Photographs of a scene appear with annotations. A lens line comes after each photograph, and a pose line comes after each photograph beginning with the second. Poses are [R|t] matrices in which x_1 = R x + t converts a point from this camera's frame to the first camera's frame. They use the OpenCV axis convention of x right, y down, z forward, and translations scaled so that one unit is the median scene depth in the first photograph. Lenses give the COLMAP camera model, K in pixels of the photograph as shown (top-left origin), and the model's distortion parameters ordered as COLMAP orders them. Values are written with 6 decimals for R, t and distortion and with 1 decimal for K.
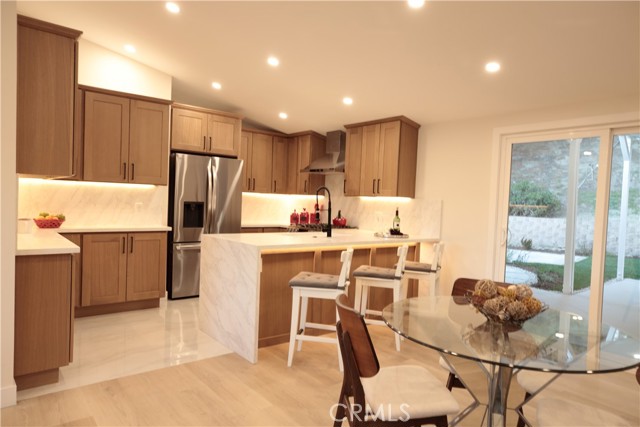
lens RADIAL K [[417.5, 0, 318.6], [0, 417.5, 213.2], [0, 0, 1]] dist [0.007375, 0.007939]
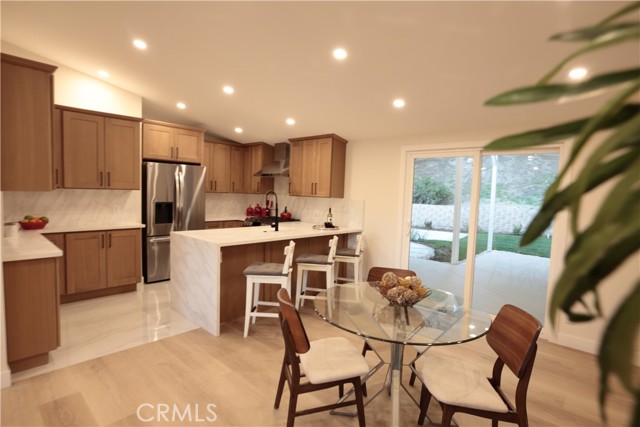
lens RADIAL K [[333.1, 0, 318.8], [0, 333.1, 213.6], [0, 0, 1]] dist [-0.015599, 0.005588]
pose [[0.990419, -0.015298, 0.137242, 0.013157], [0.009237, 0.998958, 0.044695, -0.038069], [-0.137783, -0.042999, 0.989529, -0.011727]]
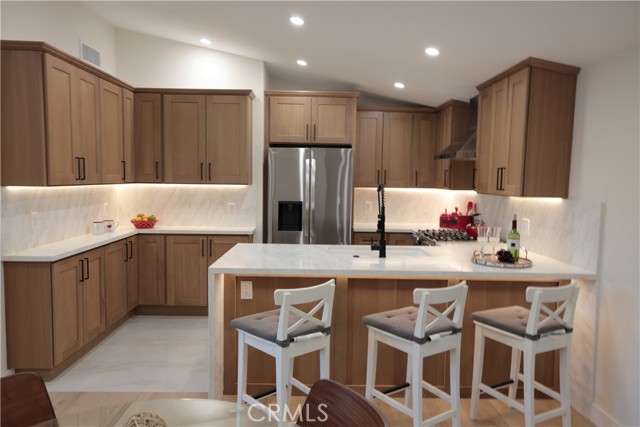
lens RADIAL K [[457.1, 0, 319.3], [0, 457.1, 213.0], [0, 0, 1]] dist [0.006776, 0.000331]
pose [[0.787451, 0.022482, -0.615968, 0.392493], [-0.004306, 0.999511, 0.030976, -0.038159], [0.616363, -0.021739, 0.787162, 0.331127]]
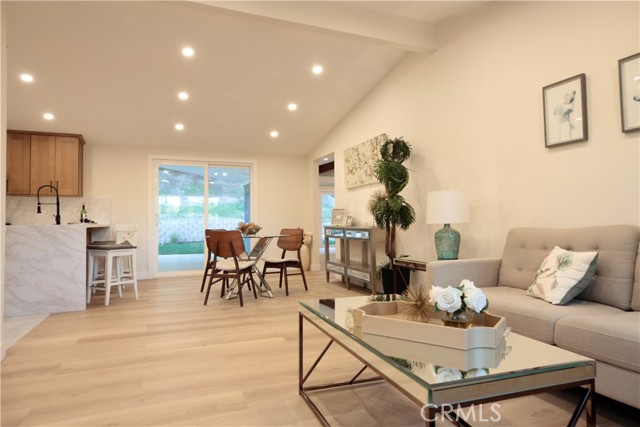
lens RADIAL K [[407.6, 0, 321.6], [0, 407.6, 210.4], [0, 0, 1]] dist [0.000073, 0.000034]
pose [[0.293959, -0.011359, 0.955751, -0.884423], [0.044008, 0.999030, -0.001662, 0.047962], [-0.954804, 0.042550, 0.294174, -0.118216]]
